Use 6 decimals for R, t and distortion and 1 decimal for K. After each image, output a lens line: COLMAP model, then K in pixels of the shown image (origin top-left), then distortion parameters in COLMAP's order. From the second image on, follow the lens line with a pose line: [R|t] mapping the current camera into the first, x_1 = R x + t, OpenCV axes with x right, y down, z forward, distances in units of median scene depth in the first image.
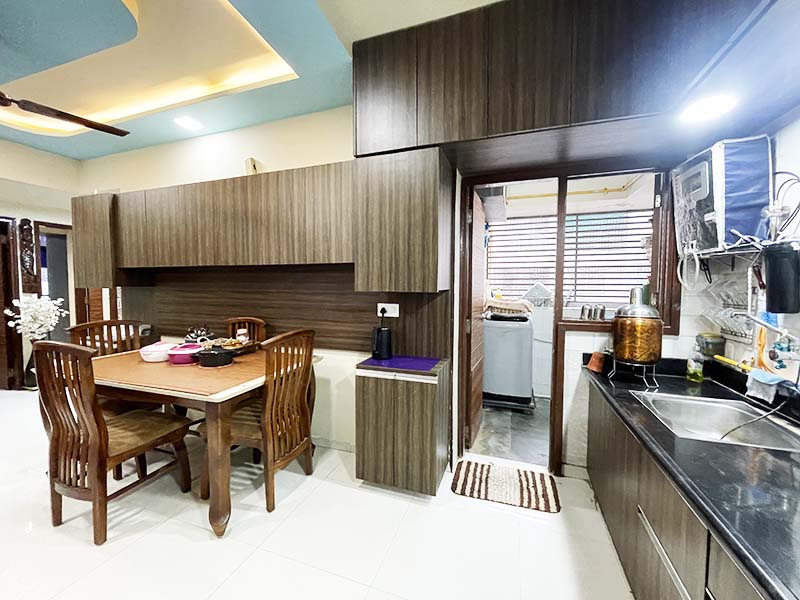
lens RADIAL K [[323.1, 0, 400.8], [0, 323.1, 299.9], [0, 0, 1]] dist [-0.003540, 0.000549]
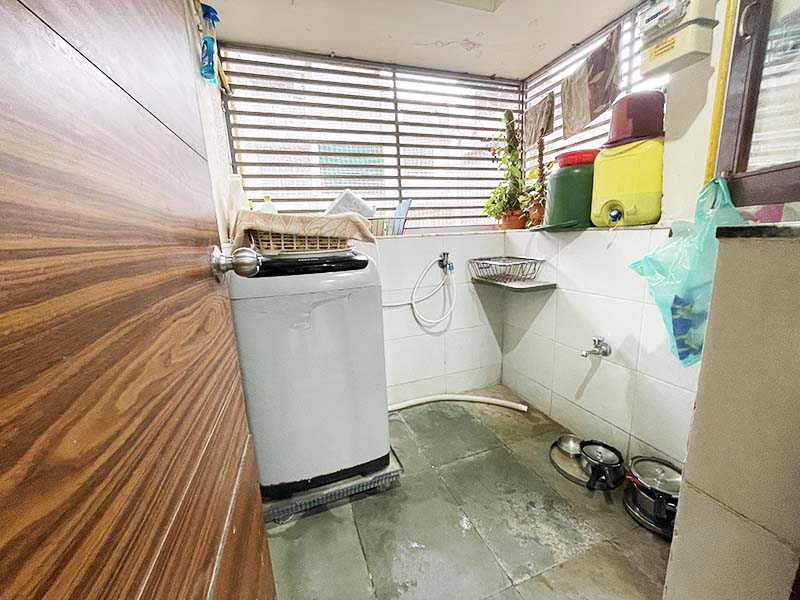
lens RADIAL K [[323.1, 0, 401.4], [0, 323.1, 297.8], [0, 0, 1]] dist [-0.003540, 0.000549]
pose [[0.767599, -0.166024, 0.619054, 0.187889], [0.074314, 0.982408, 0.171325, 0.039123], [-0.636607, -0.085505, 0.766433, 0.676640]]
